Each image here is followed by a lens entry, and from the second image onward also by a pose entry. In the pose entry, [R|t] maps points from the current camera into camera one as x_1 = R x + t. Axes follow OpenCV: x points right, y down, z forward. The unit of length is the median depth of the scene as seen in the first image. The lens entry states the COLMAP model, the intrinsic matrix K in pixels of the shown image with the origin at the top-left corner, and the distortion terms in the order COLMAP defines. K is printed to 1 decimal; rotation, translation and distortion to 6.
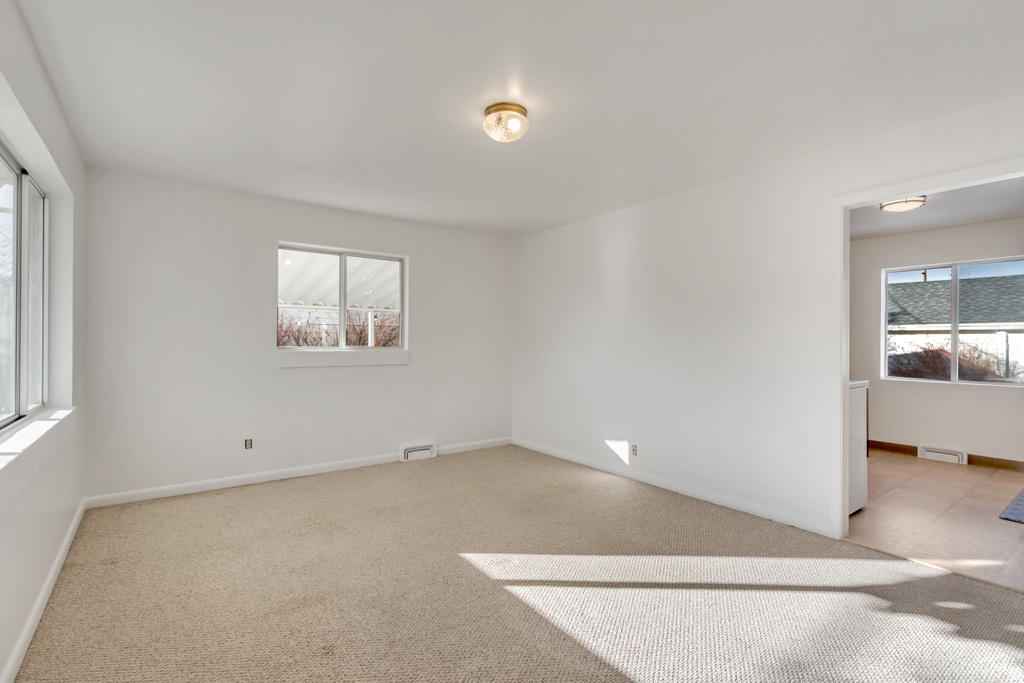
lens RADIAL K [[466.1, 0, 514.0], [0, 466.1, 342.7], [0, 0, 1]] dist [0.000835, -0.000449]
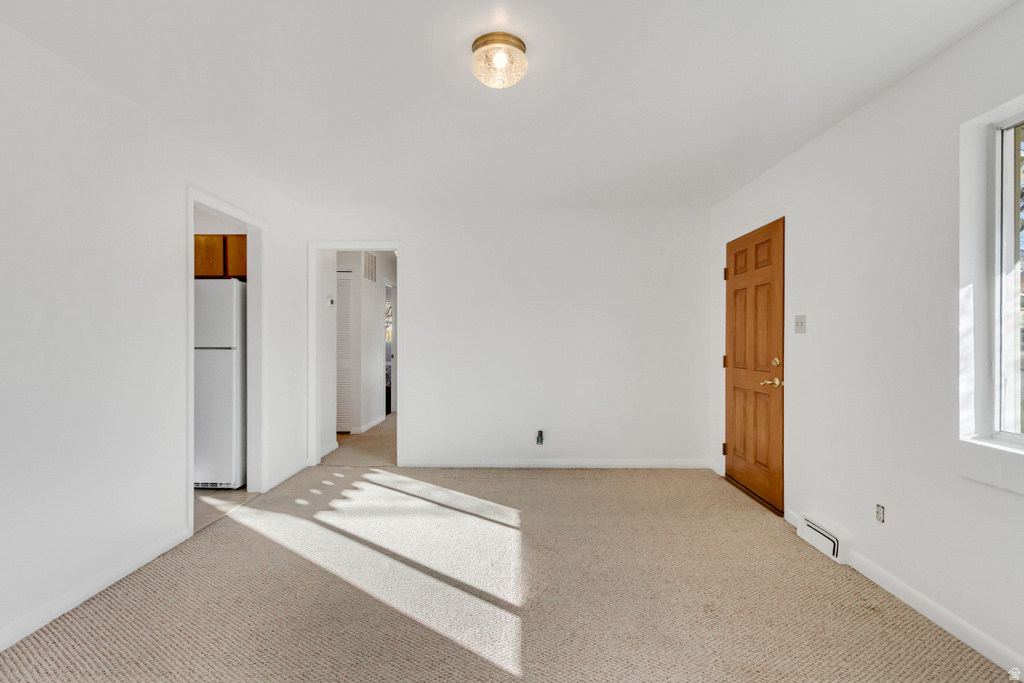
lens RADIAL K [[478.4, 0, 512.0], [0, 478.4, 341.5], [0, 0, 1]] dist [0.013365, -0.001061]
pose [[-0.795120, -0.009725, 0.606374, -0.494333], [-0.004321, 0.999937, 0.010370, -0.002788], [-0.606437, 0.005625, -0.795112, 1.510836]]
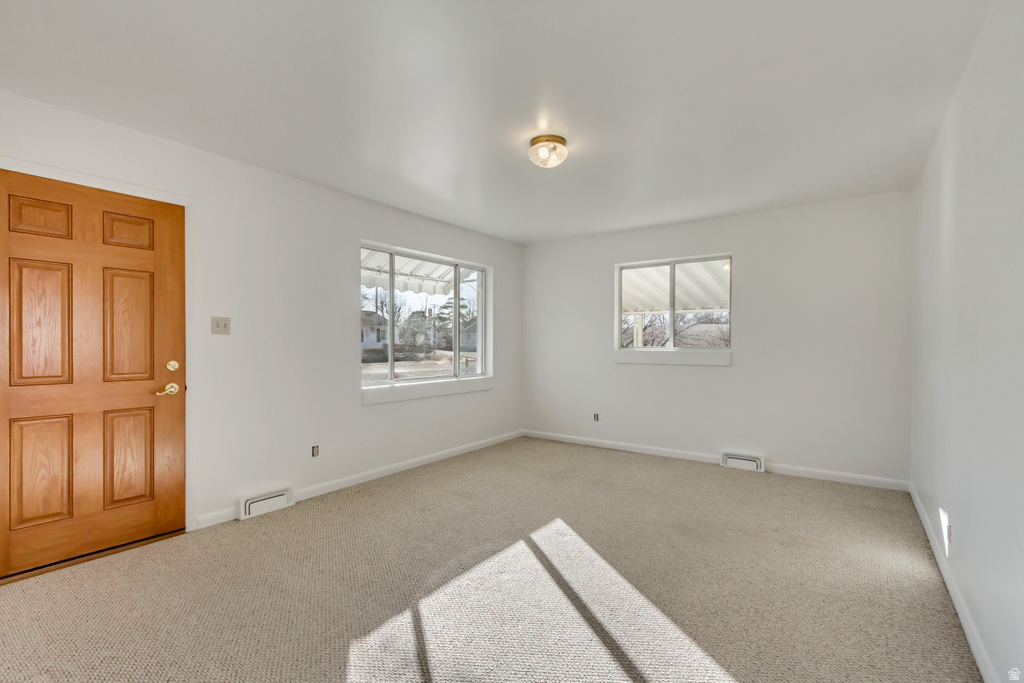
lens RADIAL K [[466.1, 0, 514.0], [0, 466.1, 342.7], [0, 0, 1]] dist [0.000835, -0.000449]
pose [[0.307964, -0.006942, -0.951373, 0.980988], [-0.001992, 0.999966, -0.007942, 0.014327], [0.951396, 0.004341, 0.307940, 0.519230]]
